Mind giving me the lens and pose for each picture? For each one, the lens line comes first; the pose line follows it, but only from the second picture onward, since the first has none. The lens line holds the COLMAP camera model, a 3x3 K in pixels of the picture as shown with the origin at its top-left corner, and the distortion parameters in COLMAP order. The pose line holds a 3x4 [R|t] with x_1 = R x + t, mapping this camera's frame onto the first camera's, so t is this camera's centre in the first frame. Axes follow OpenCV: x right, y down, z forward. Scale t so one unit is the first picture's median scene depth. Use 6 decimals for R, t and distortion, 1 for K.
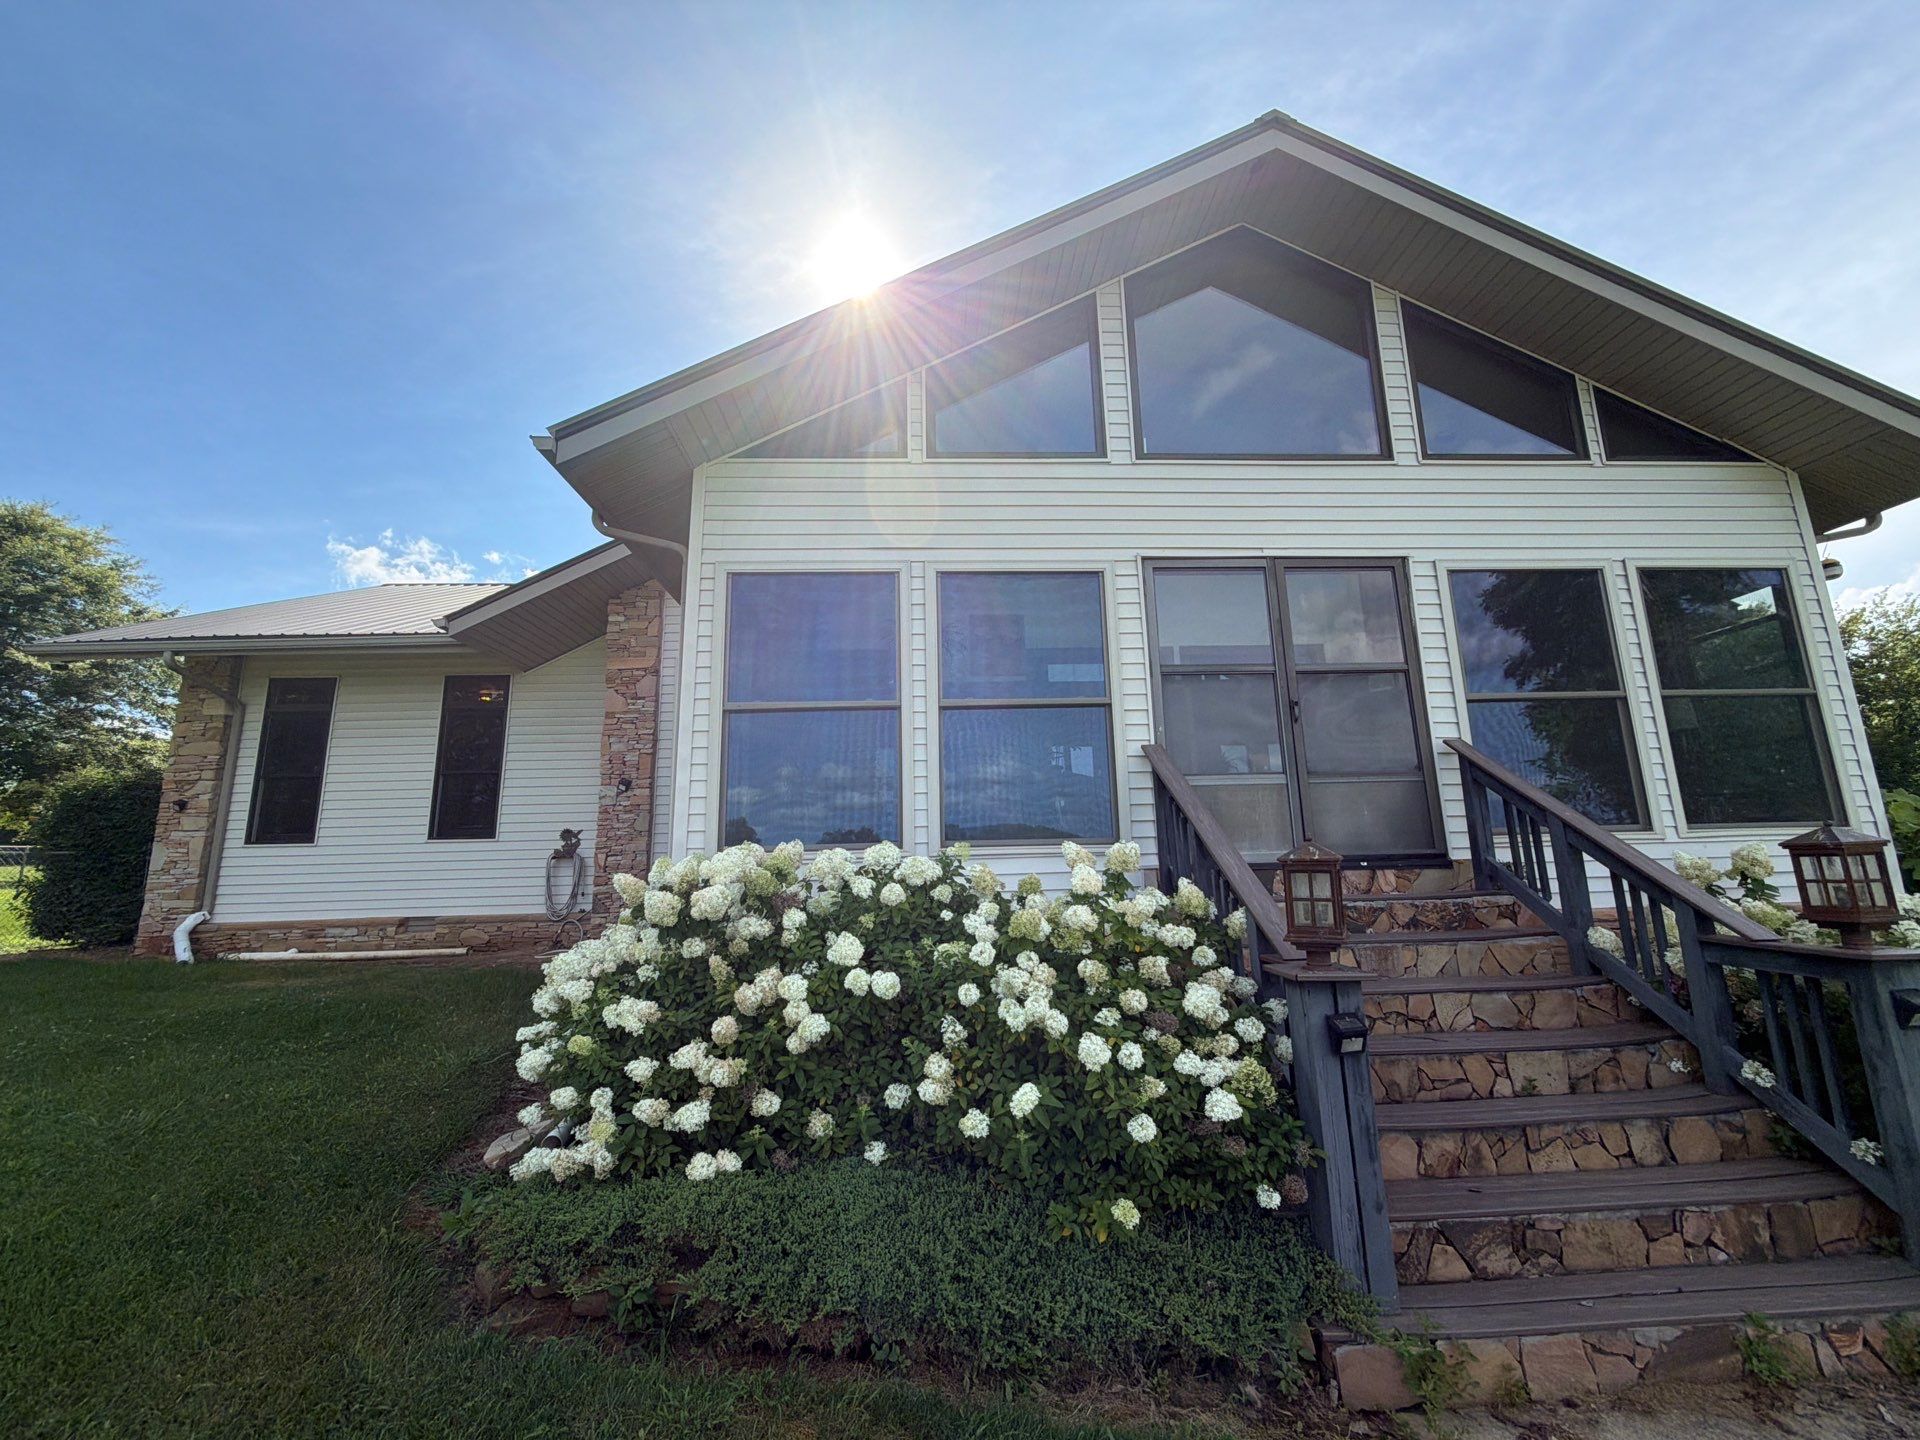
lens RADIAL K [[762.3, 0, 966.0], [0, 762.3, 722.8], [0, 0, 1]] dist [-0.000505, 0.000665]
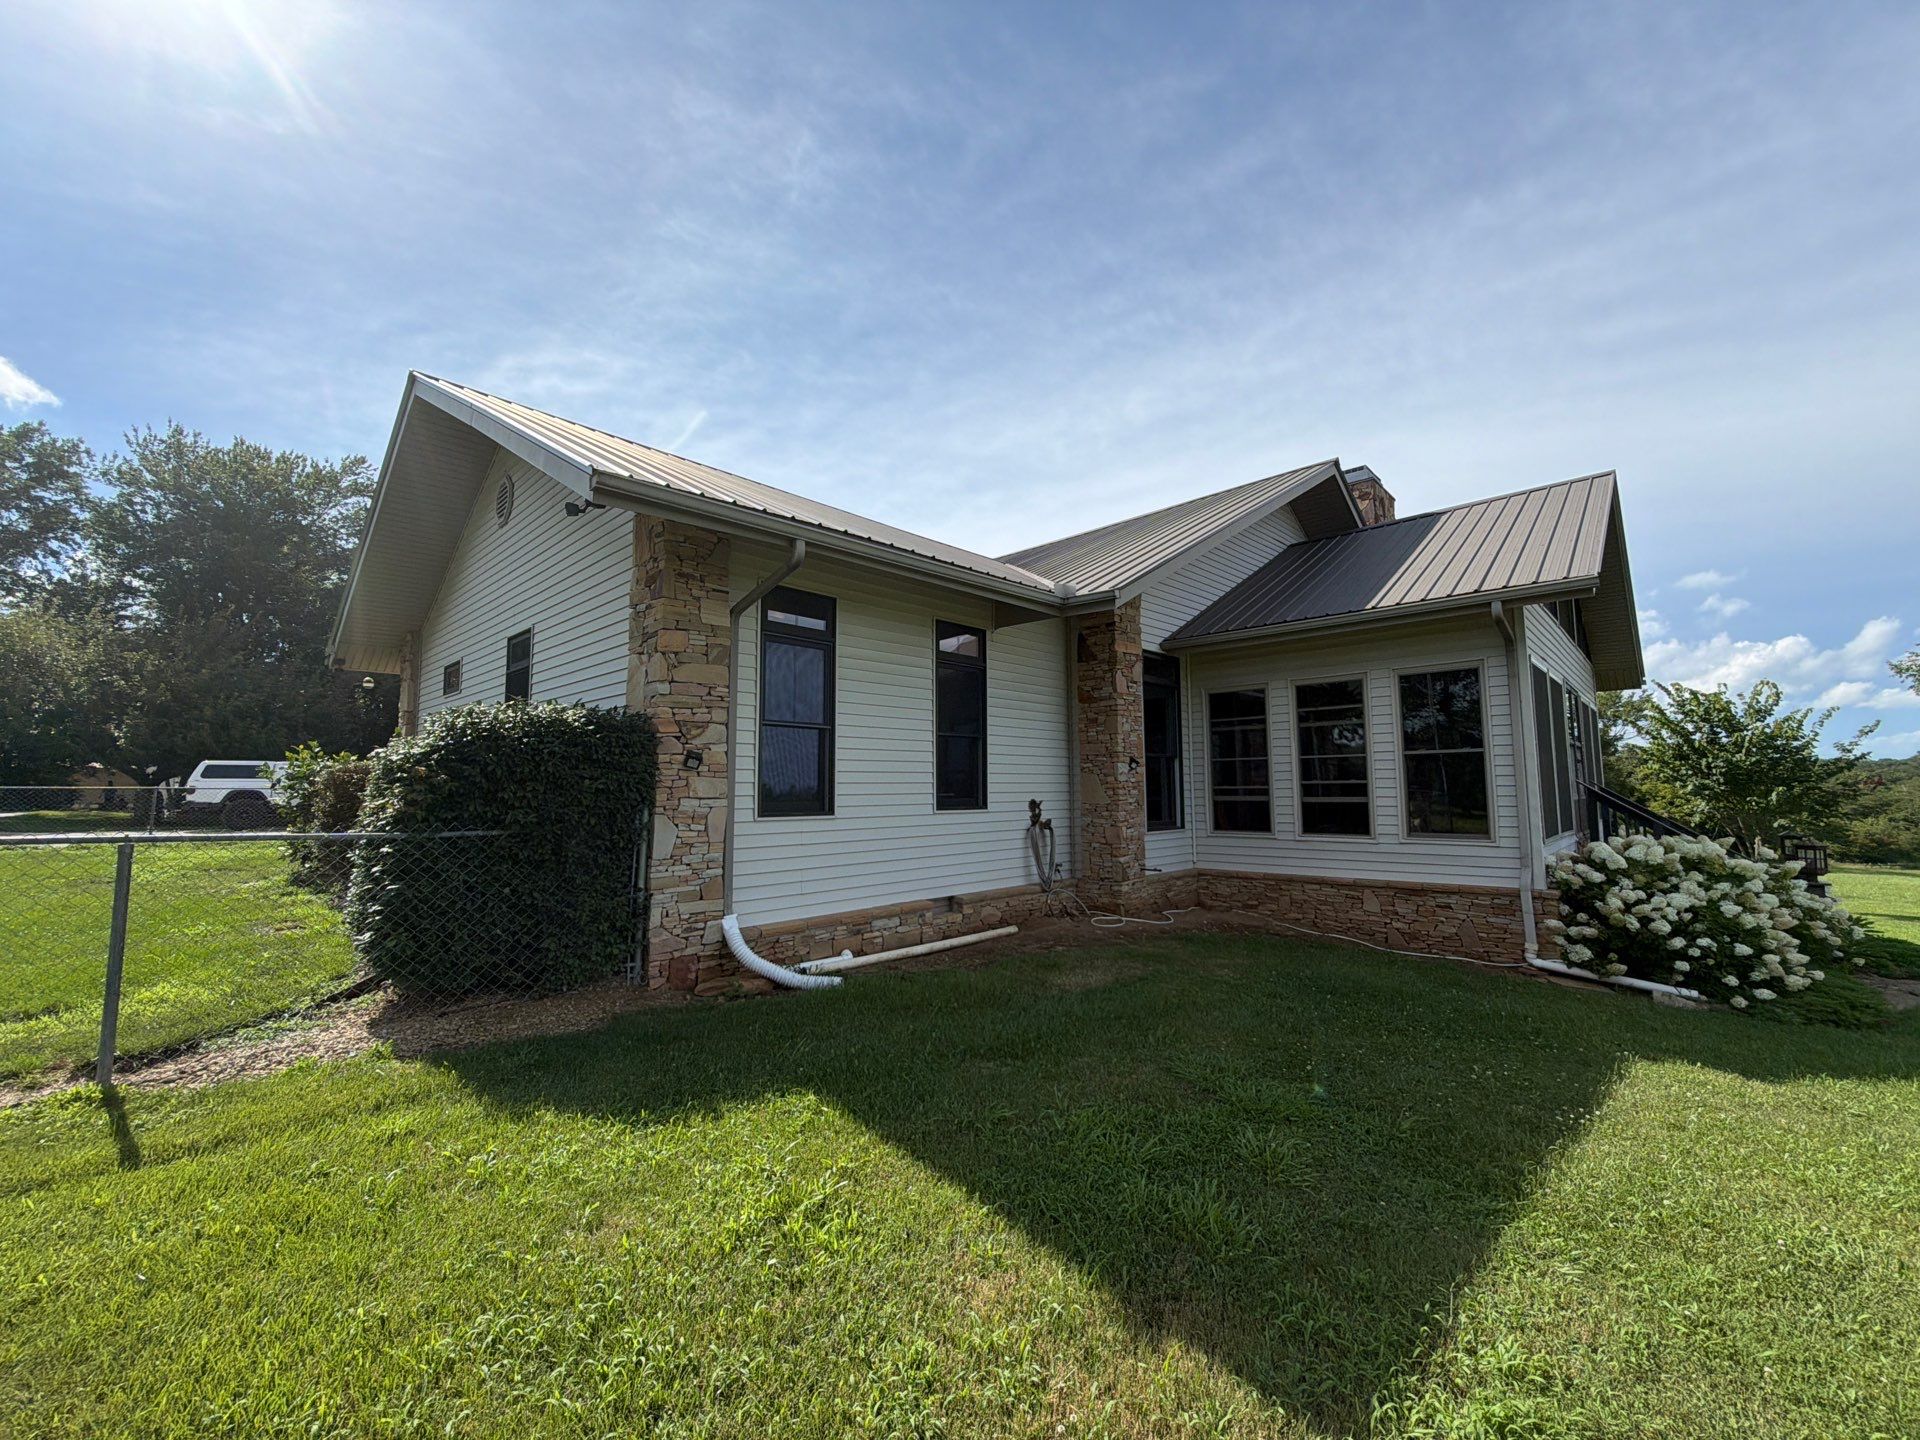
lens RADIAL K [[762.3, 0, 966.0], [0, 762.3, 722.8], [0, 0, 1]] dist [-0.000505, 0.000665]
pose [[0.721634, 0.080583, 0.687569, -1.319383], [-0.132751, 0.990878, 0.023196, 0.030432], [-0.679428, -0.108014, 0.725748, 0.366669]]
